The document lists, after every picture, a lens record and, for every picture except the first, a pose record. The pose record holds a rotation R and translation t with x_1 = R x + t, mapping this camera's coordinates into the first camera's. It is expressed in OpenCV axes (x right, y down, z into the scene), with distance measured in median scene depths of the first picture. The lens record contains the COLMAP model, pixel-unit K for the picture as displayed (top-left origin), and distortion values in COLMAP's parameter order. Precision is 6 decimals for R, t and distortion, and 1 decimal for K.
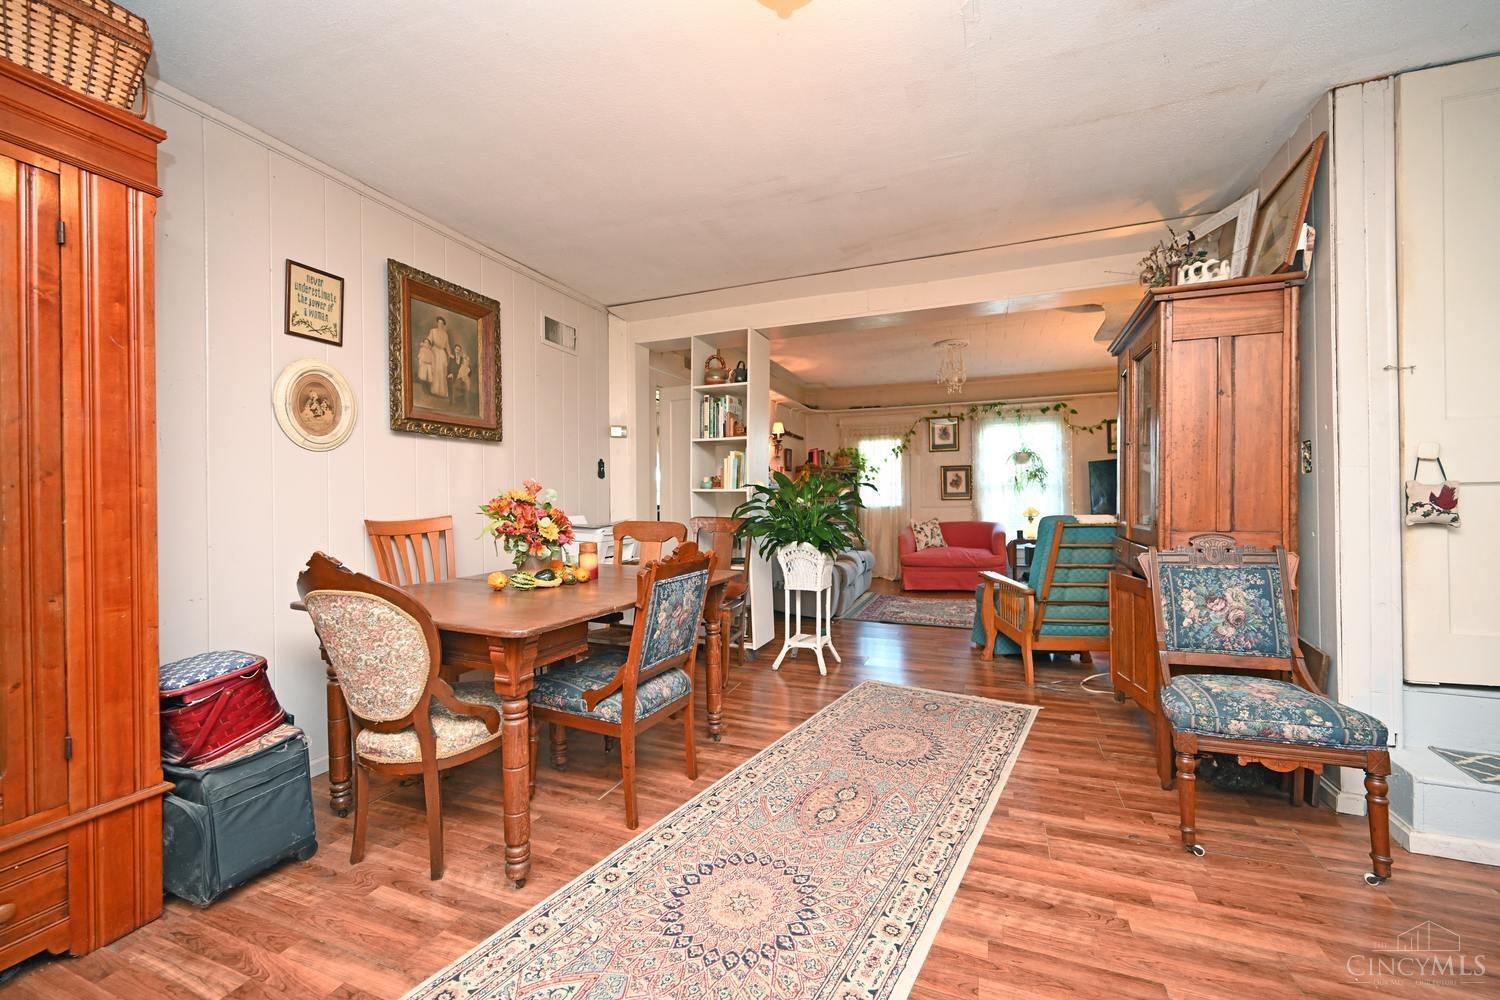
lens RADIAL K [[605.1, 0, 762.1], [0, 605.1, 496.2], [0, 0, 1]] dist [-0.000952, -0.000225]
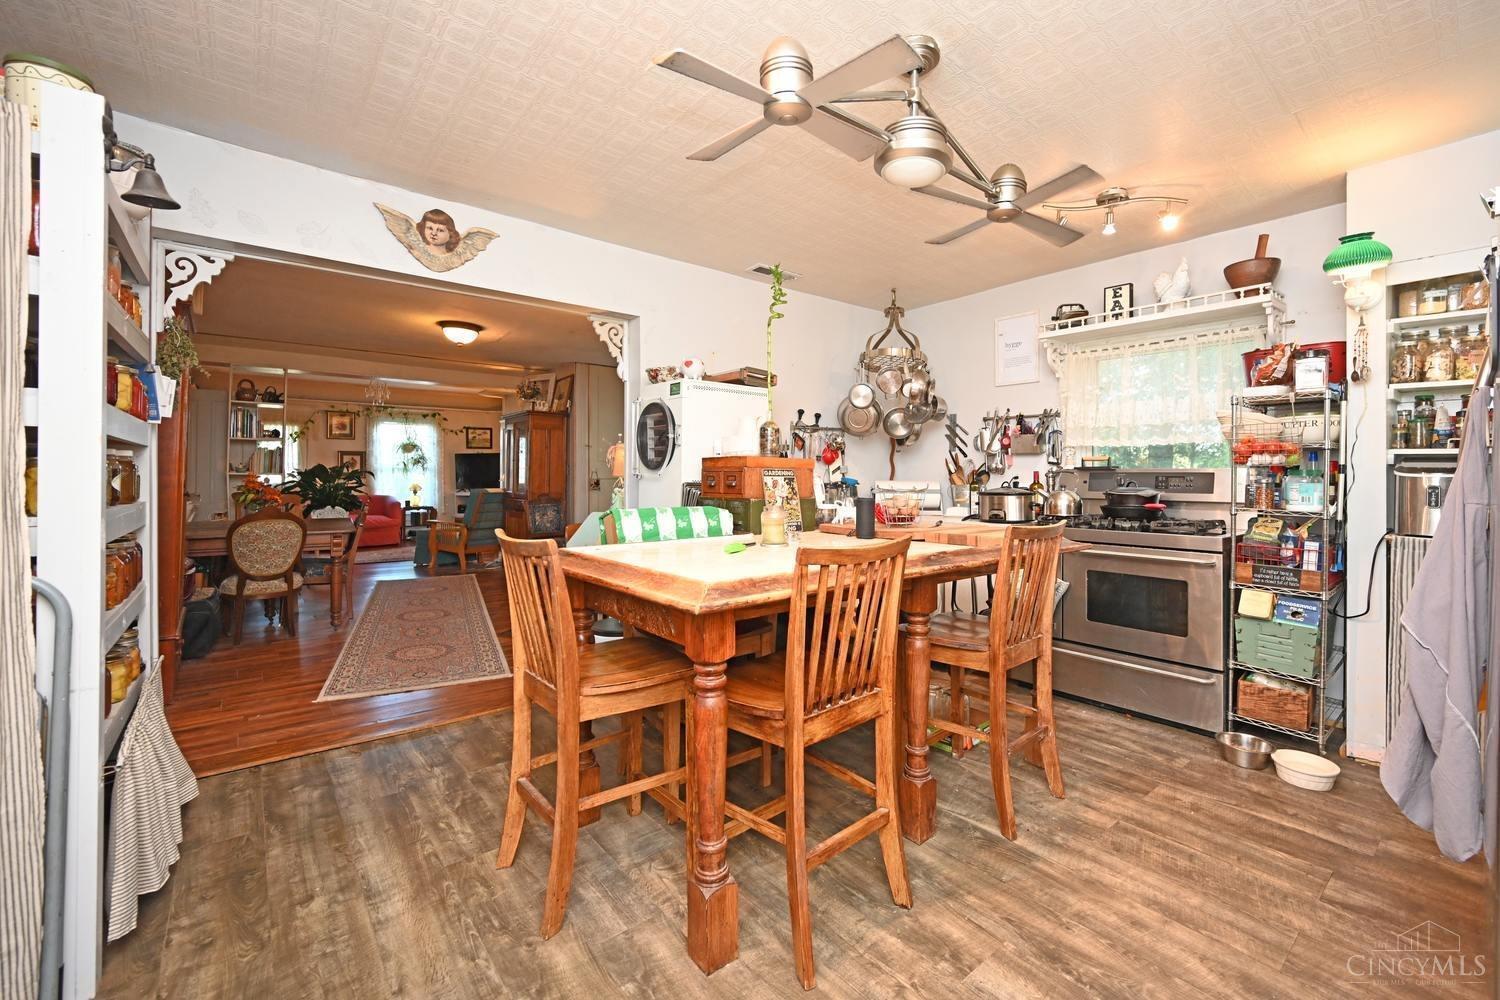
lens RADIAL K [[605.1, 0, 762.1], [0, 605.1, 496.2], [0, 0, 1]] dist [-0.000952, -0.000225]
pose [[0.501283, -0.019131, 0.865072, -0.371896], [-0.016461, 0.999364, 0.031639, -0.011187], [-0.865127, -0.030100, 0.500650, -0.409422]]
